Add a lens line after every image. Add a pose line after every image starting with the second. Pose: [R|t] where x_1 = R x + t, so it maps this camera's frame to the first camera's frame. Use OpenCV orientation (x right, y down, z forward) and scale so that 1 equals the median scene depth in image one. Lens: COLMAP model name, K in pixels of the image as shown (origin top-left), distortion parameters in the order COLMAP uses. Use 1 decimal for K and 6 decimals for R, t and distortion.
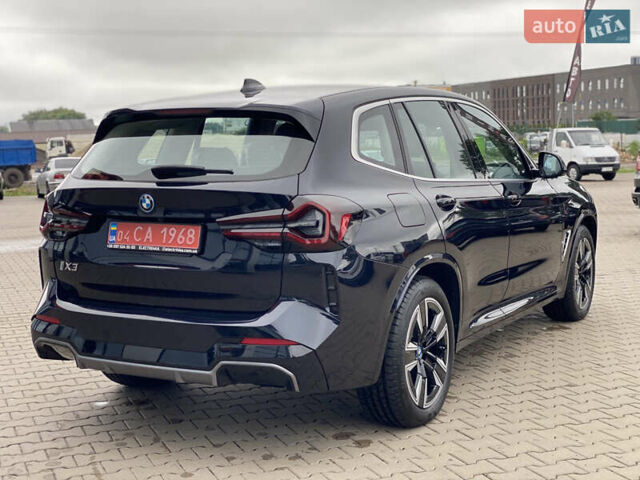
lens RADIAL K [[952.3, 0, 323.5], [0, 952.3, 243.2], [0, 0, 1]] dist [0.099696, 0.000000]
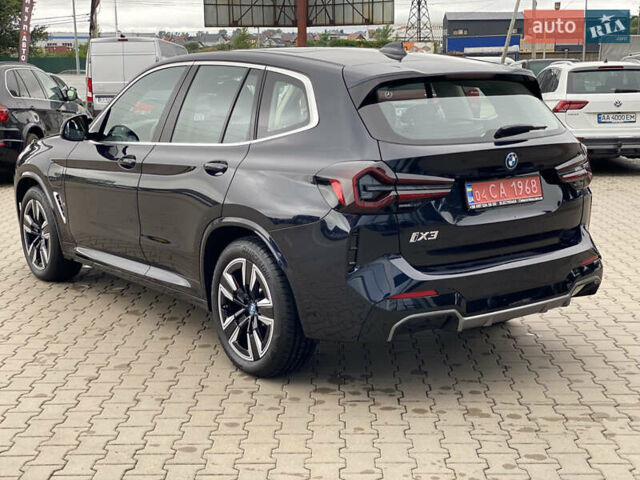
lens RADIAL K [[952.3, 0, 322.8], [0, 952.3, 241.3], [0, 0, 1]] dist [0.099696, 0.000000]
pose [[0.395609, -0.152080, 0.905740, -1.265197], [0.103396, 0.987300, 0.120614, -0.104508], [-0.912580, 0.045934, 0.406309, 0.750738]]
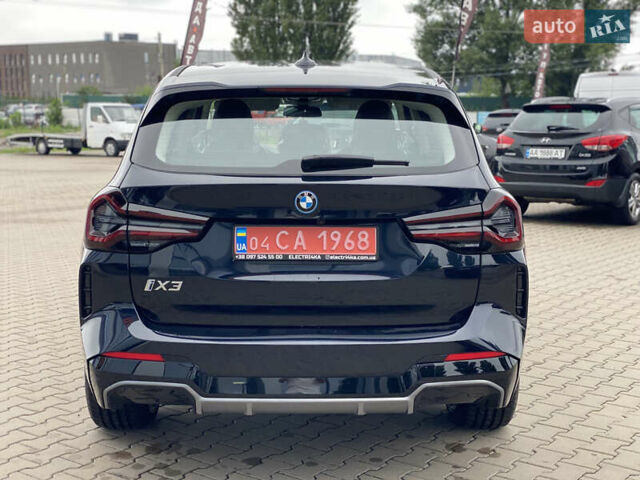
lens RADIAL K [[952.3, 0, 339.6], [0, 952.3, 236.3], [0, 0, 1]] dist [0.099696, 0.000000]
pose [[0.859489, -0.046092, 0.509073, -0.572309], [0.036172, 0.998914, 0.029372, -0.035382], [-0.509873, -0.006831, 0.860222, 0.281434]]
